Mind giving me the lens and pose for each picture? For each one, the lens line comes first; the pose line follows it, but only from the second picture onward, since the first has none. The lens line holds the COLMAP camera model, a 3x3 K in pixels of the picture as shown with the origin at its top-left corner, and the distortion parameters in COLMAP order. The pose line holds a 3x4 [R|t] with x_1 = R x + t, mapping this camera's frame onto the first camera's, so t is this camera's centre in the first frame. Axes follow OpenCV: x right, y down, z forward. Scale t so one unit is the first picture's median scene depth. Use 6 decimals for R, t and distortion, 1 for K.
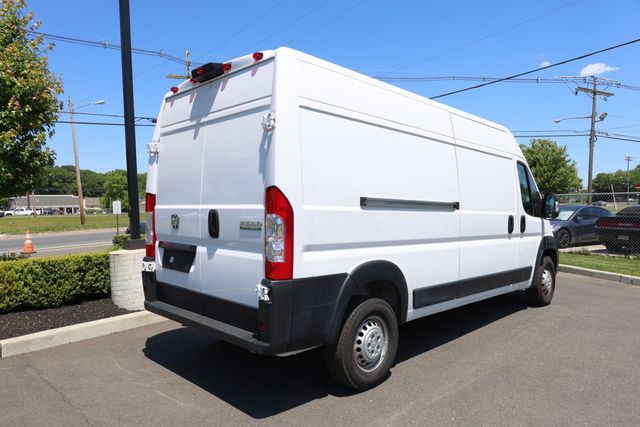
lens RADIAL K [[439.5, 0, 317.0], [0, 439.5, 213.3], [0, 0, 1]] dist [-0.047653, -0.000838]
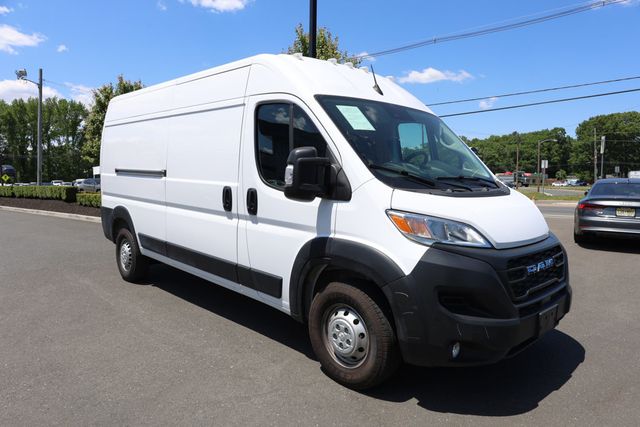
lens RADIAL K [[439.5, 0, 317.0], [0, 439.5, 213.3], [0, 0, 1]] dist [-0.047653, -0.000838]
pose [[-0.014949, 0.085725, -0.996207, 1.571916], [-0.022597, 0.996035, 0.086049, -0.022298], [0.999633, 0.023798, -0.012952, 1.554647]]
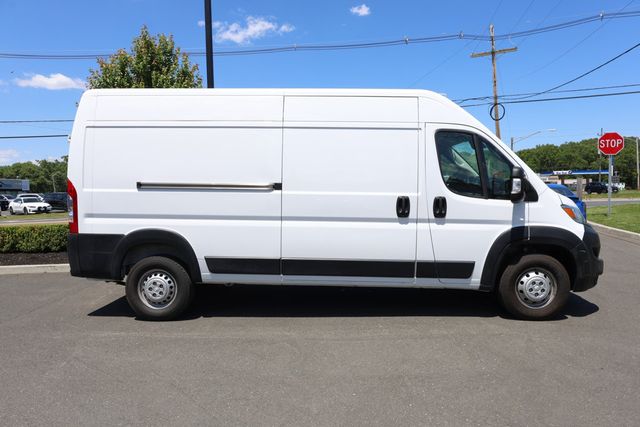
lens RADIAL K [[439.5, 0, 317.0], [0, 439.5, 213.3], [0, 0, 1]] dist [-0.047653, -0.000838]
pose [[0.683090, 0.033690, -0.729557, 1.281904], [-0.000813, 0.998970, 0.045371, -0.001112], [0.730334, -0.030399, 0.682413, 0.393464]]
